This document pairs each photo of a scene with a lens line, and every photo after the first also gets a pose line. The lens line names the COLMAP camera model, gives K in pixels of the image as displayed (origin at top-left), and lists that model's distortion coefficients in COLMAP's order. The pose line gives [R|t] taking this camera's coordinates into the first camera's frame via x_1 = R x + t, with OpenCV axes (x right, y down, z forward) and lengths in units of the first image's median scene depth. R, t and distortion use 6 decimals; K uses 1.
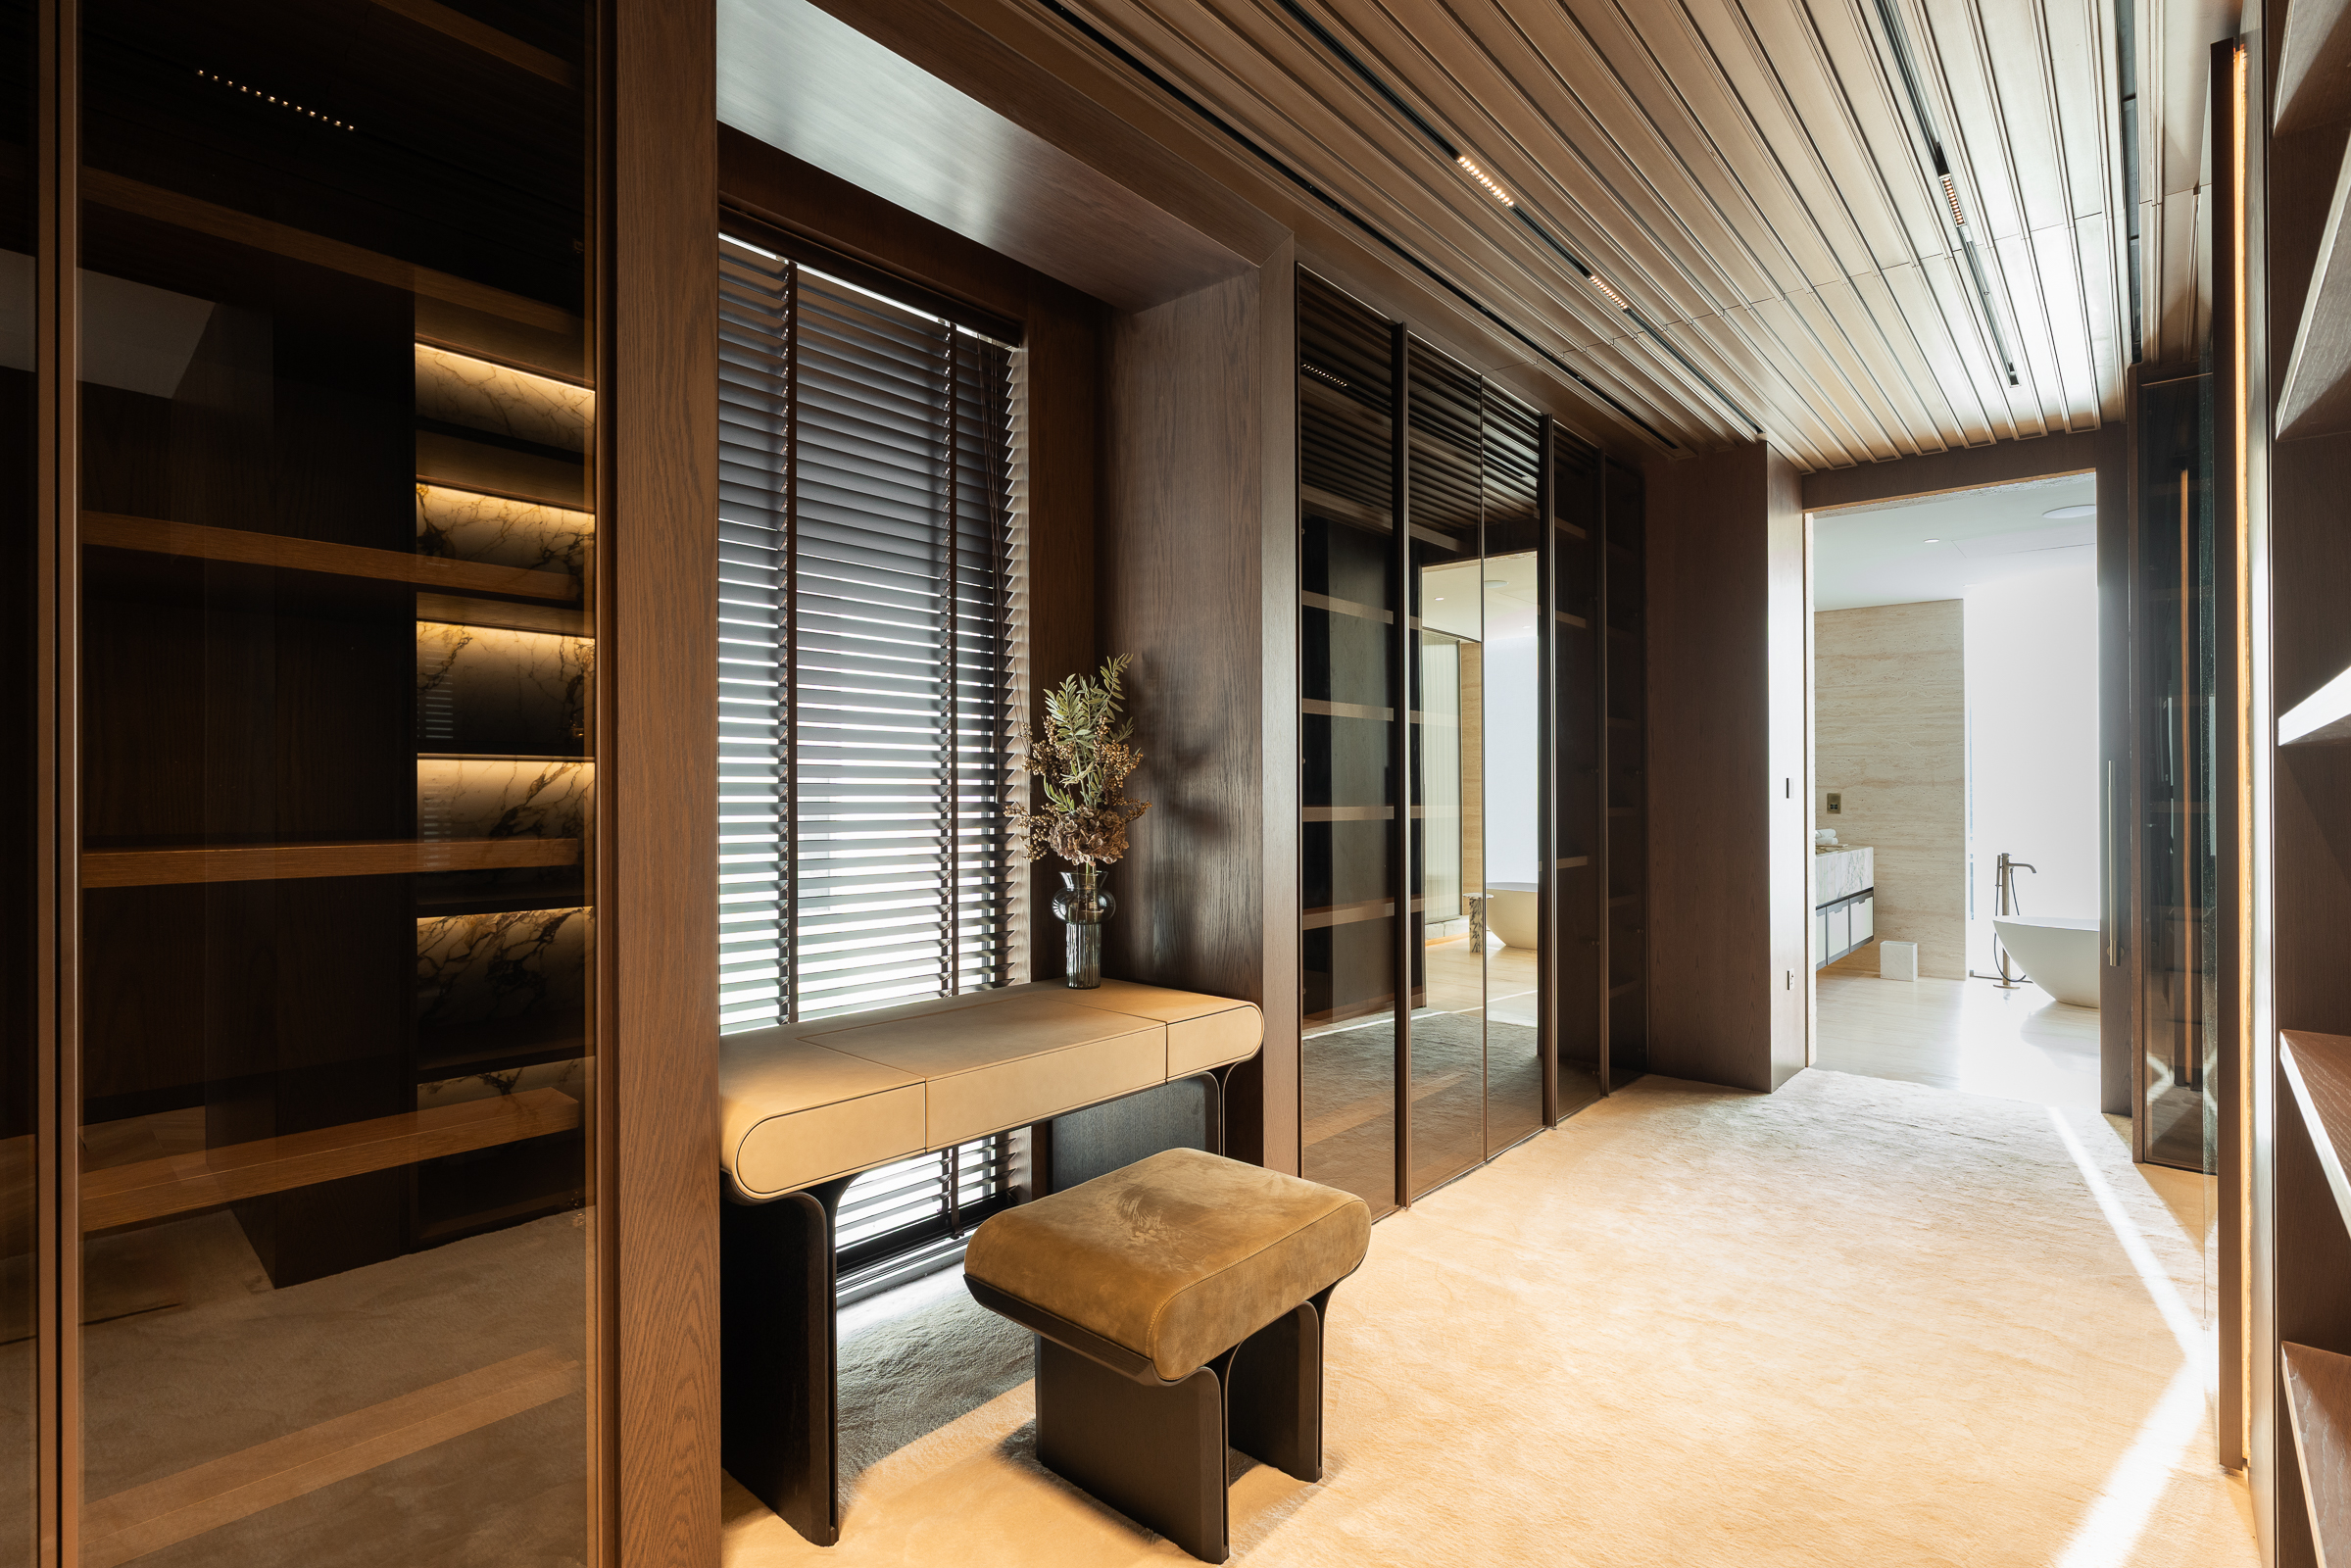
lens RADIAL K [[1067.6, 0, 1190.0], [0, 1067.6, 766.7], [0, 0, 1]] dist [-0.009359, 0.003964]
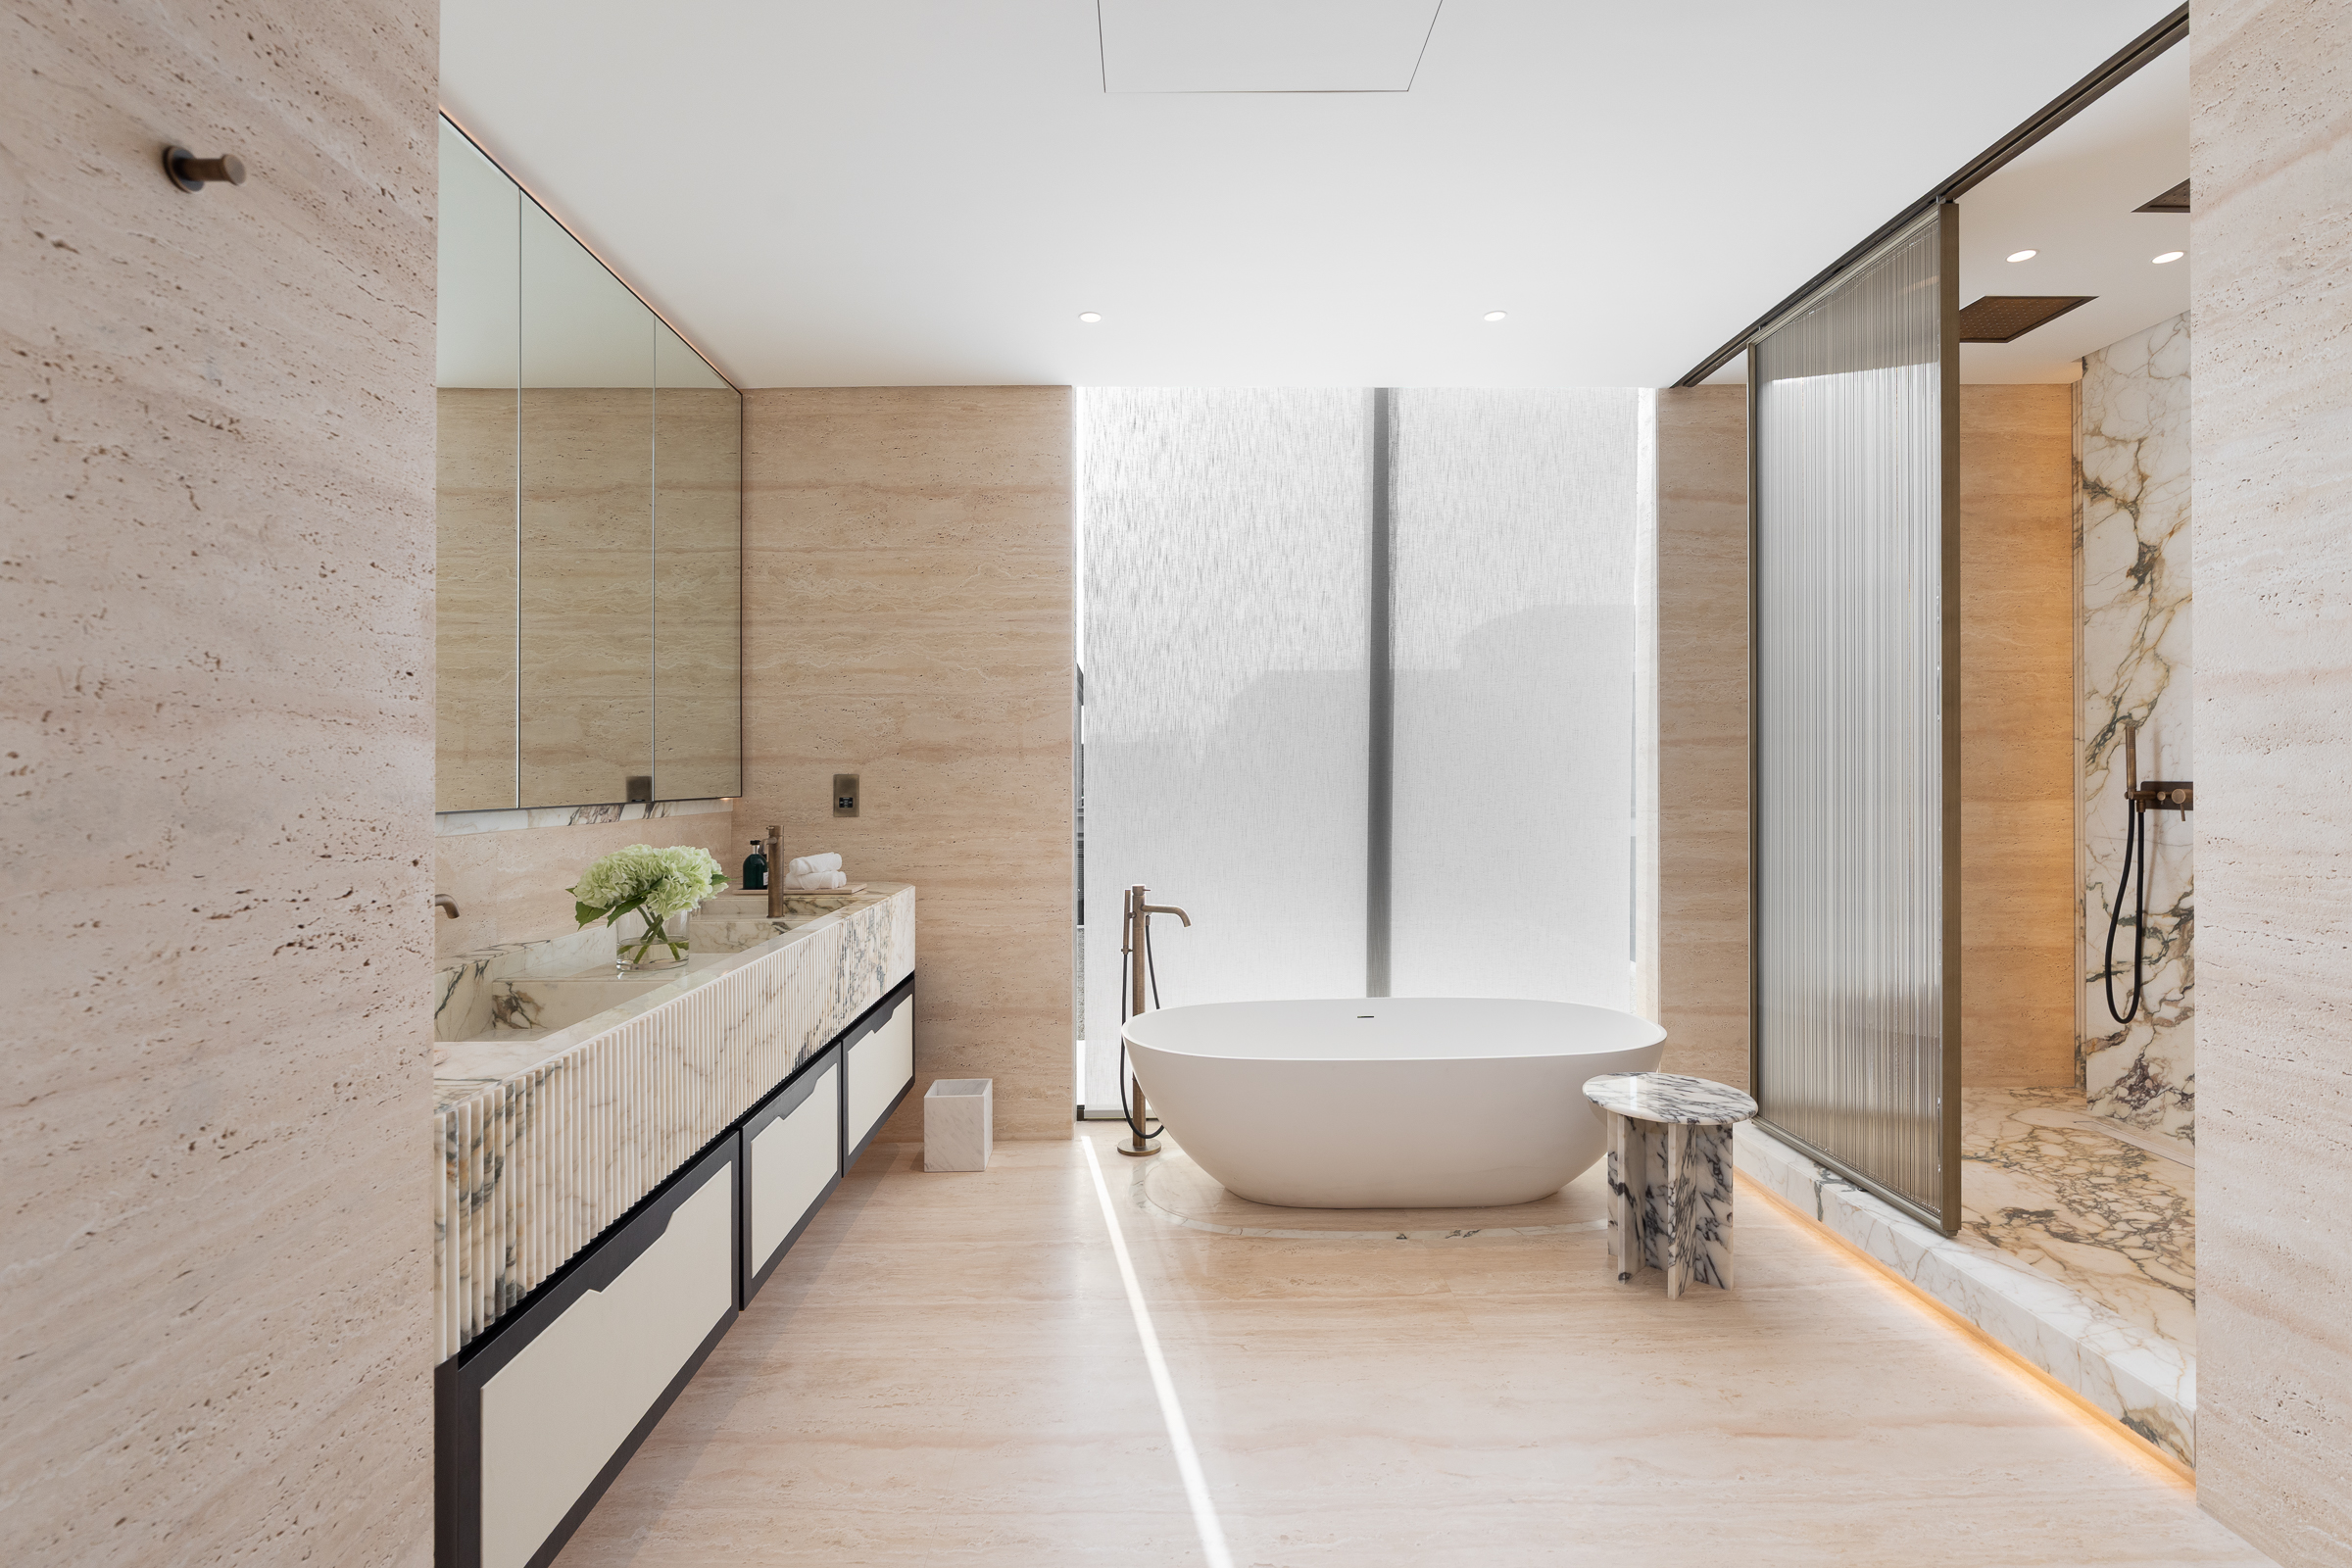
lens RADIAL K [[1068.0, 0, 1156.5], [0, 1068.0, 759.1], [0, 0, 1]] dist [-0.009359, 0.003964]
pose [[0.741429, 0.001338, 0.671030, 0.407325], [-0.004057, 0.999989, 0.002489, 0.017662], [-0.671019, -0.004568, 0.741426, 0.582407]]
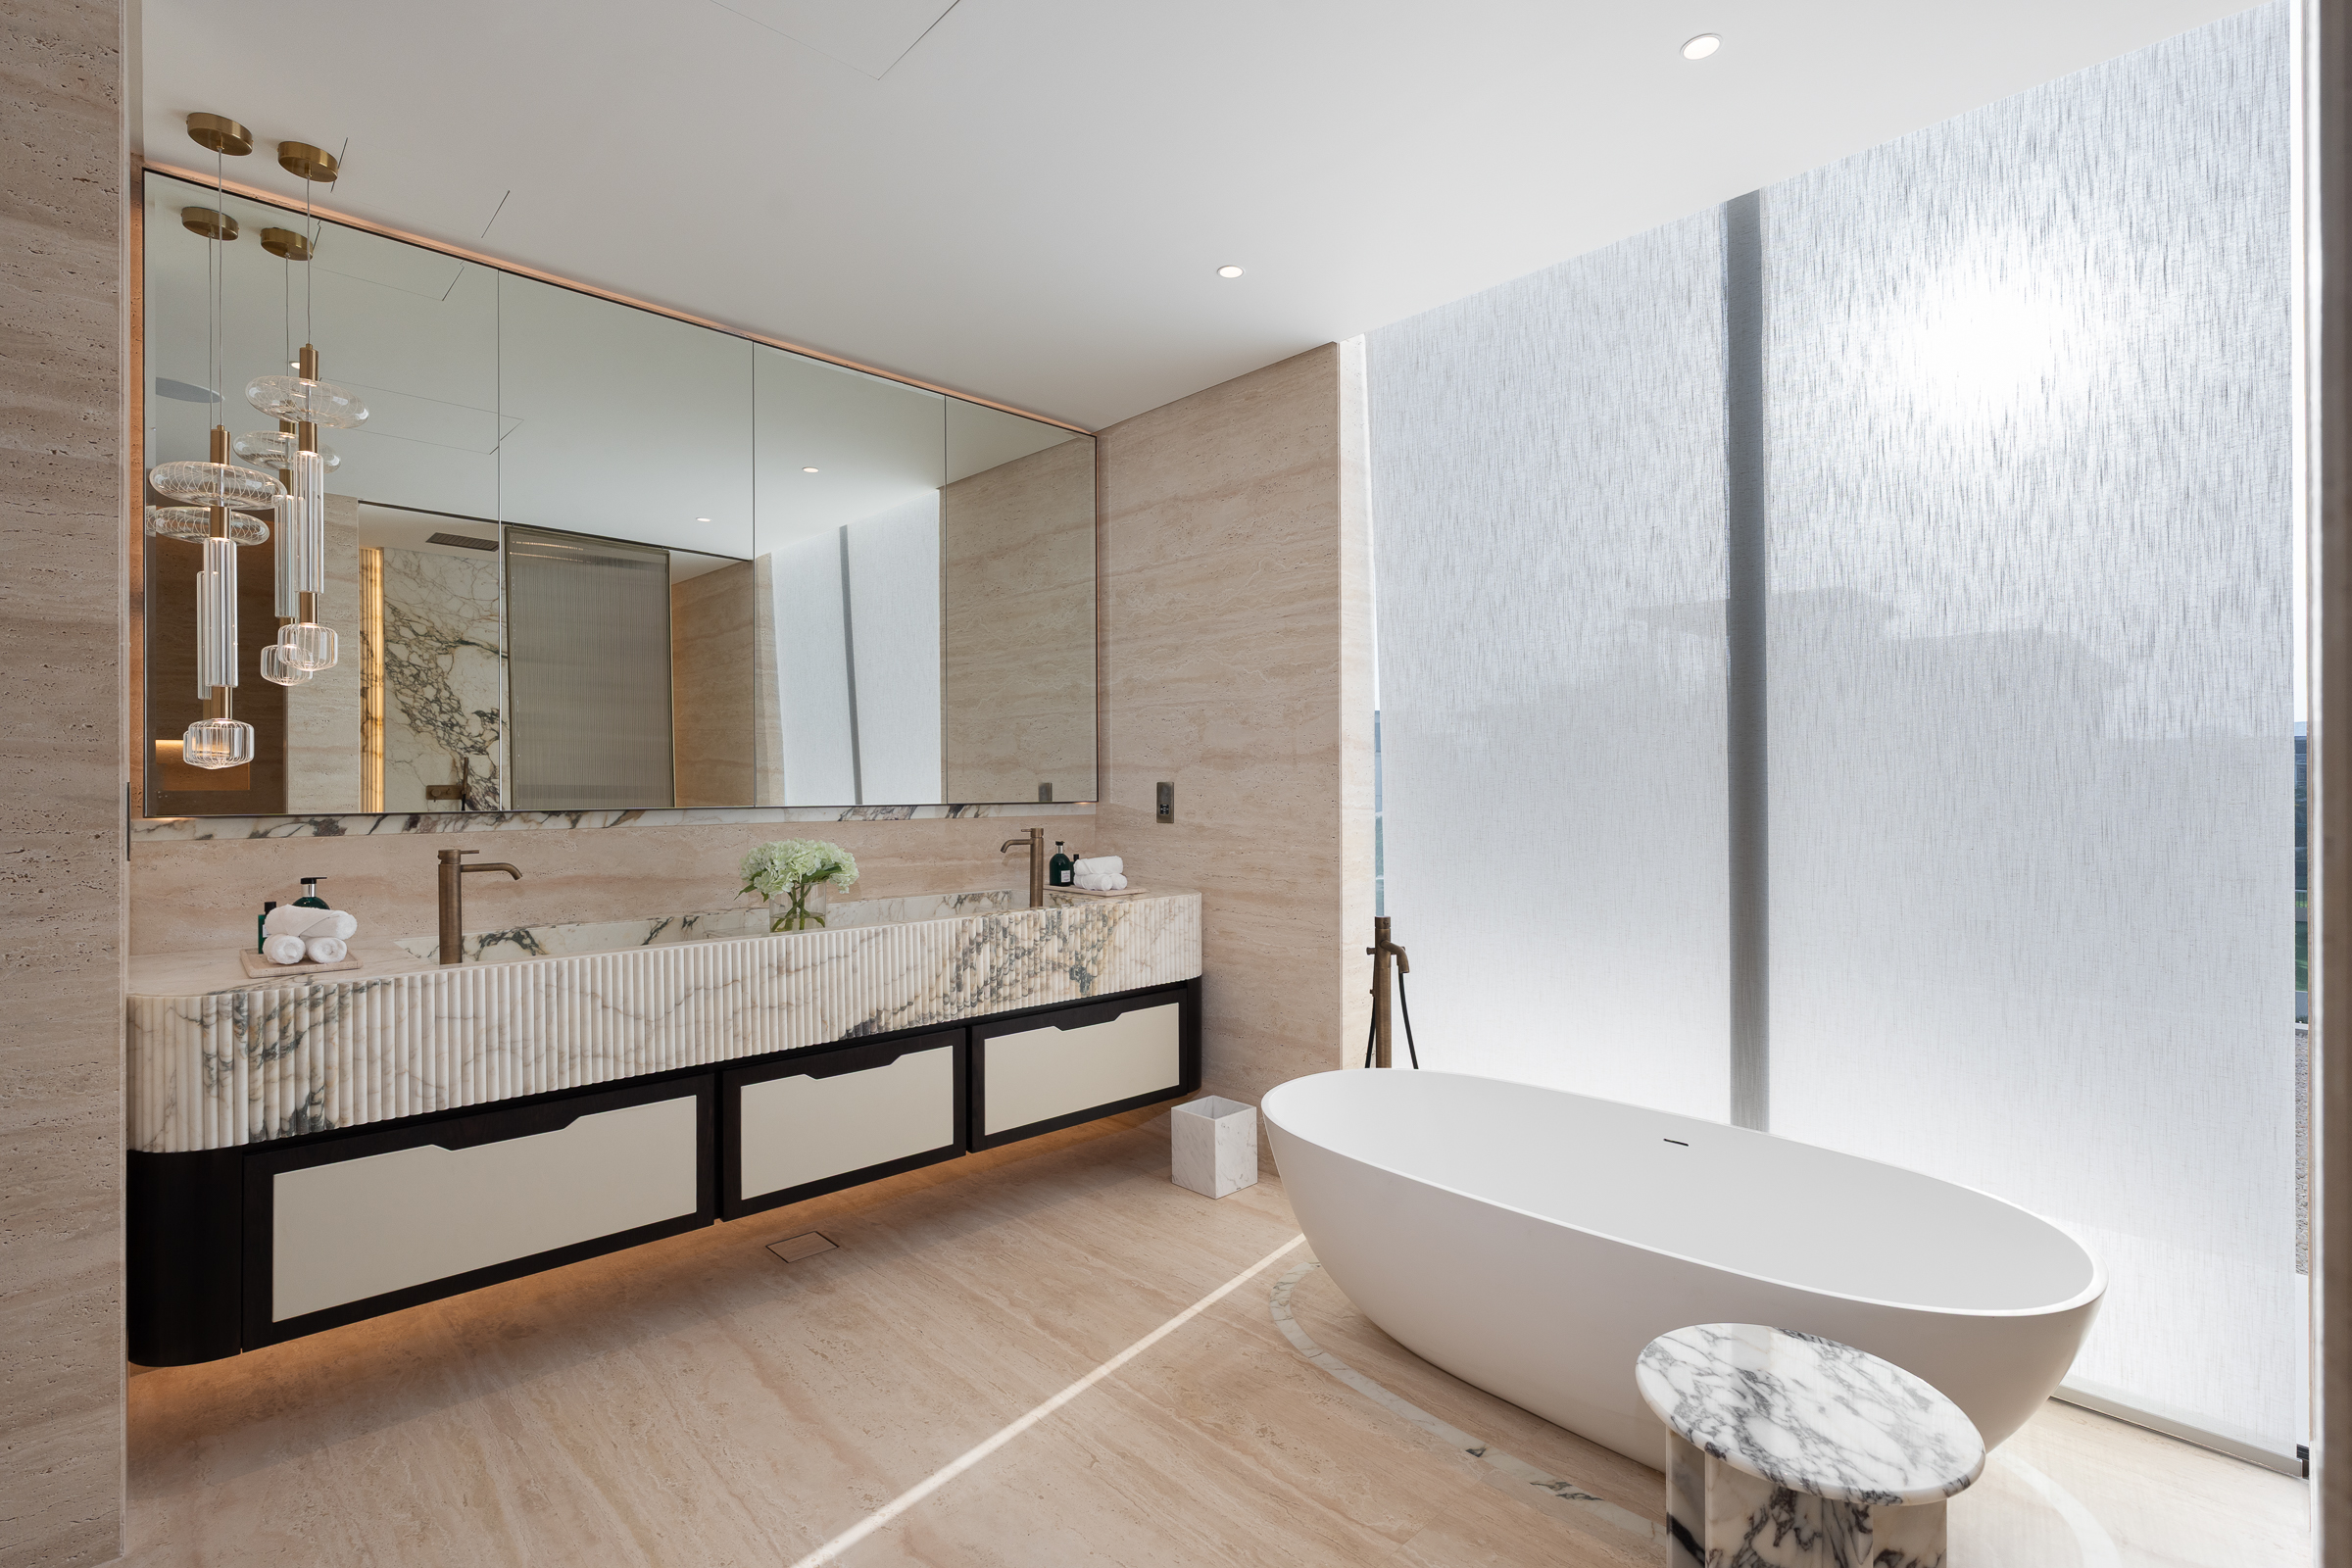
lens RADIAL K [[1068.0, 0, 1162.1], [0, 1068.0, 770.7], [0, 0, 1]] dist [-0.009359, 0.003964]
pose [[0.996657, -0.004213, -0.081588, 0.674735], [0.004969, 0.999947, 0.009061, 0.016462], [0.081545, -0.009436, 0.996625, 0.535562]]
